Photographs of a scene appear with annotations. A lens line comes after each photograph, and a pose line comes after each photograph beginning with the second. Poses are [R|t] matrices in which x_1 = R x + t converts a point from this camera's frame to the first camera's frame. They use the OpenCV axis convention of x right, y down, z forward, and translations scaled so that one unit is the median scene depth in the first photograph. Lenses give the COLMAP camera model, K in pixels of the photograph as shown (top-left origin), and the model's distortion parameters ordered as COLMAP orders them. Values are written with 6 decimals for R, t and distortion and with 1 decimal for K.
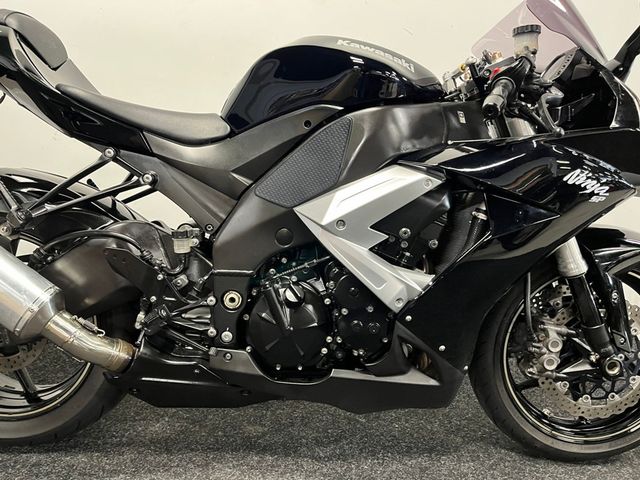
lens RADIAL K [[486.1, 0, 320.0], [0, 486.1, 240.0], [0, 0, 1]] dist [0.091589, -0.120397]
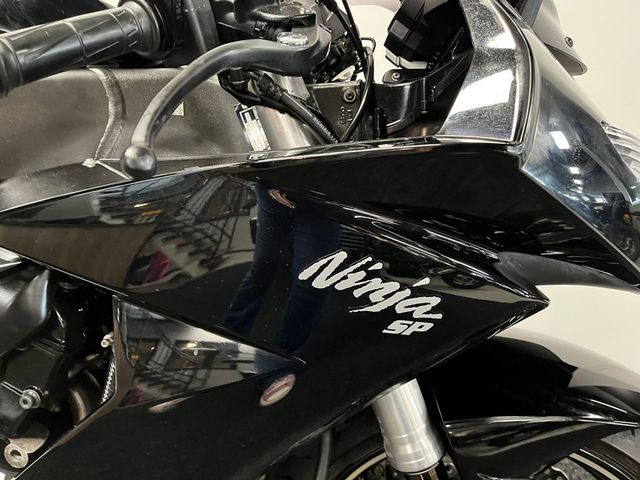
lens RADIAL K [[486.1, 0, 320.0], [0, 486.1, 240.0], [0, 0, 1]] dist [0.091589, -0.120397]
pose [[0.986914, 0.042440, -0.155560, 0.518288], [-0.038373, 0.998841, 0.029060, -0.148306], [0.156613, -0.022710, 0.987399, 0.589129]]
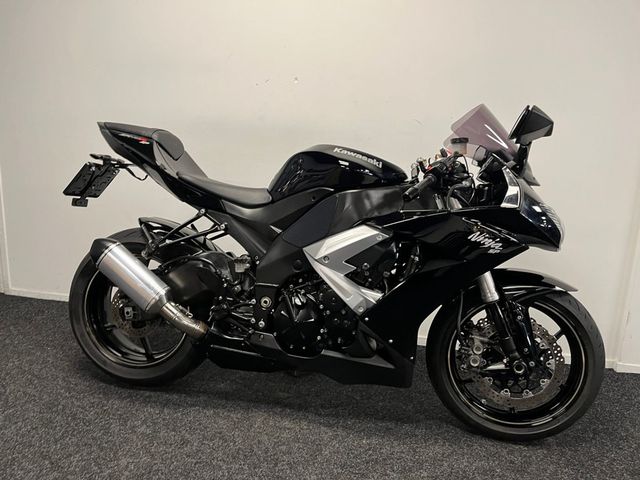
lens RADIAL K [[478.5, 0, 316.9], [0, 478.5, 251.4], [0, 0, 1]] dist [0.095075, -0.127921]
pose [[0.979446, 0.045766, -0.196445, 0.297762], [-0.055903, 0.997359, -0.046369, 0.017558], [0.193804, 0.056397, 0.979418, -0.555845]]
